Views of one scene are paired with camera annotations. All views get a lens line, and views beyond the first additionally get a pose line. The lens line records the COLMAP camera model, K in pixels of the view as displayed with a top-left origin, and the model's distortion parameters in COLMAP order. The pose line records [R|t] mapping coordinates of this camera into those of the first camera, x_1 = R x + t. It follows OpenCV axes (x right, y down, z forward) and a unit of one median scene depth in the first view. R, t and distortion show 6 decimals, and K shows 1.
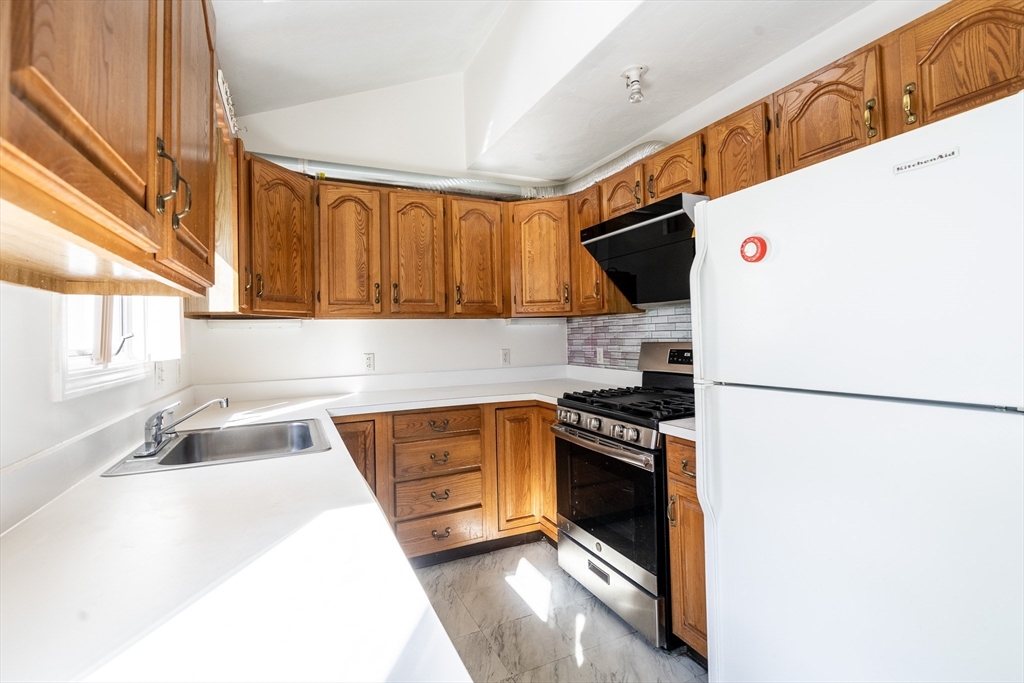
lens RADIAL K [[472.5, 0, 518.0], [0, 472.5, 323.4], [0, 0, 1]] dist [-0.008182, 0.004105]
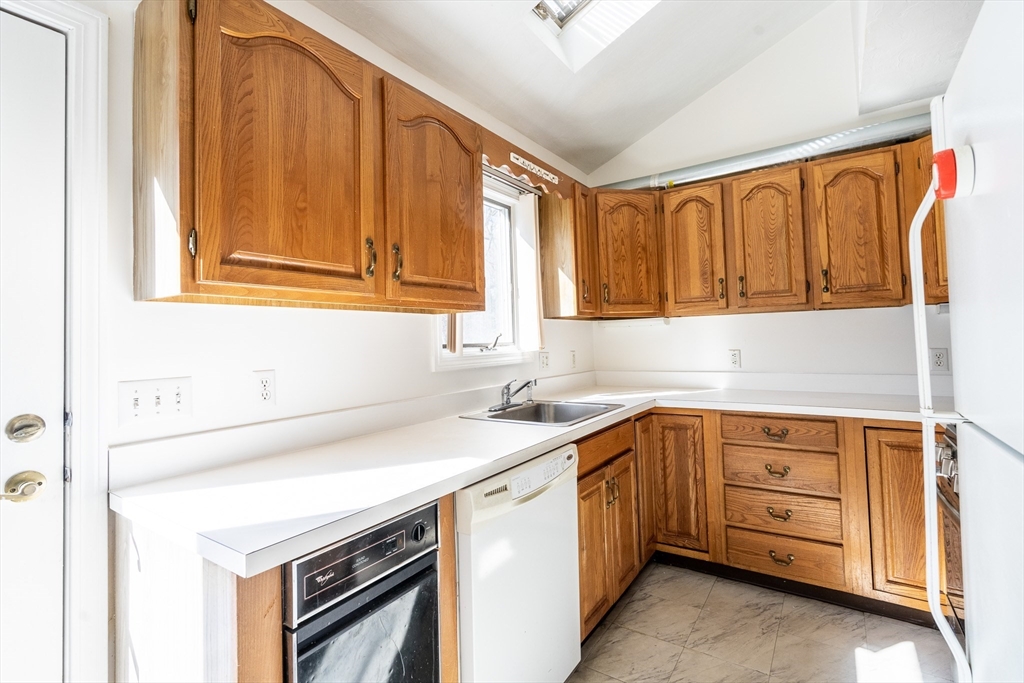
lens RADIAL K [[472.5, 0, 518.0], [0, 472.5, 323.4], [0, 0, 1]] dist [-0.008182, 0.004105]
pose [[0.503770, -0.023573, -0.863516, 0.349440], [0.036378, 0.999320, -0.006057, -0.000879], [0.863071, -0.028362, 0.504285, 0.149153]]
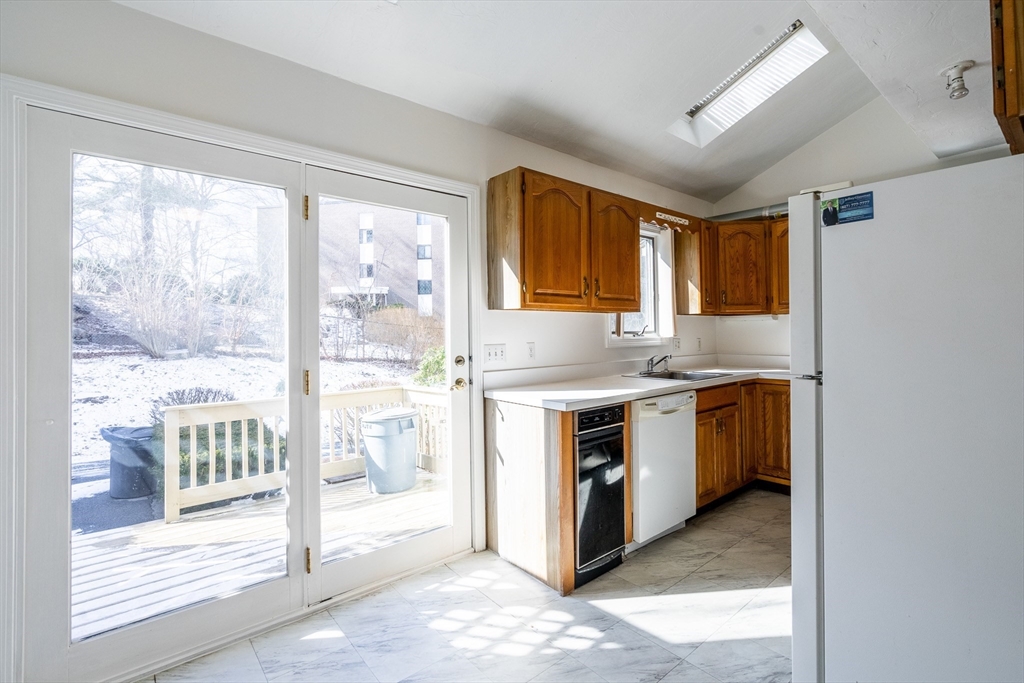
lens RADIAL K [[472.5, 0, 518.0], [0, 472.5, 323.4], [0, 0, 1]] dist [-0.008182, 0.004105]
pose [[0.255941, 0.002971, -0.966688, 0.807711], [0.026222, 0.999606, 0.010015, -0.017583], [0.966337, -0.027912, 0.255762, -0.153215]]
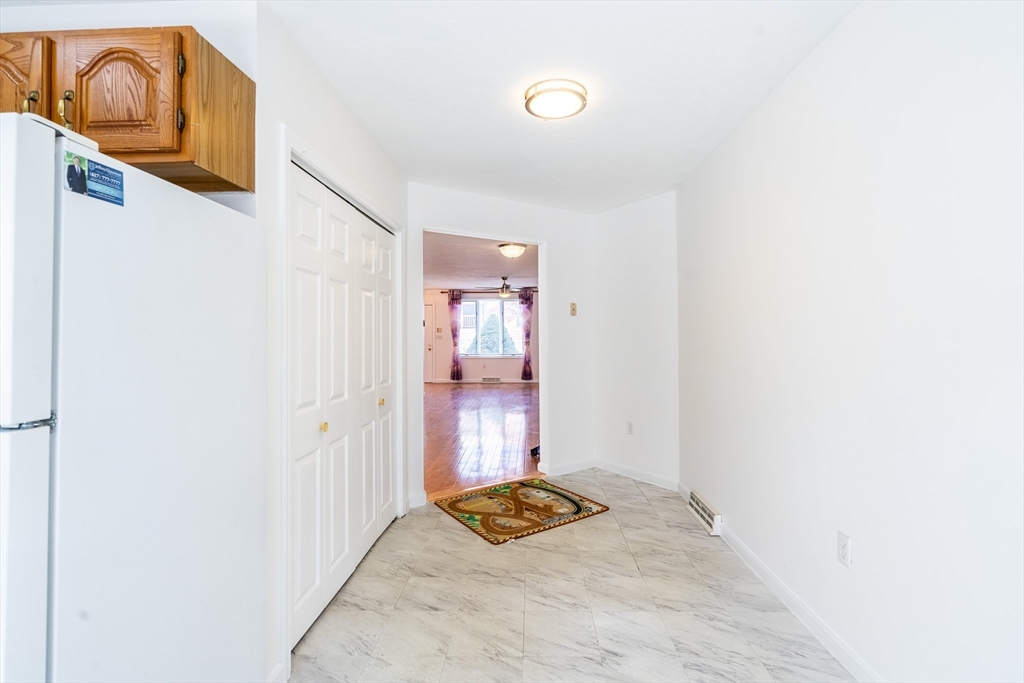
lens RADIAL K [[472.5, 0, 518.0], [0, 472.5, 323.4], [0, 0, 1]] dist [-0.008182, 0.004105]
pose [[0.469806, 0.044201, 0.881662, 0.225203], [-0.022893, 0.999020, -0.037886, -0.006822], [-0.882473, -0.002385, 0.470358, -0.143507]]
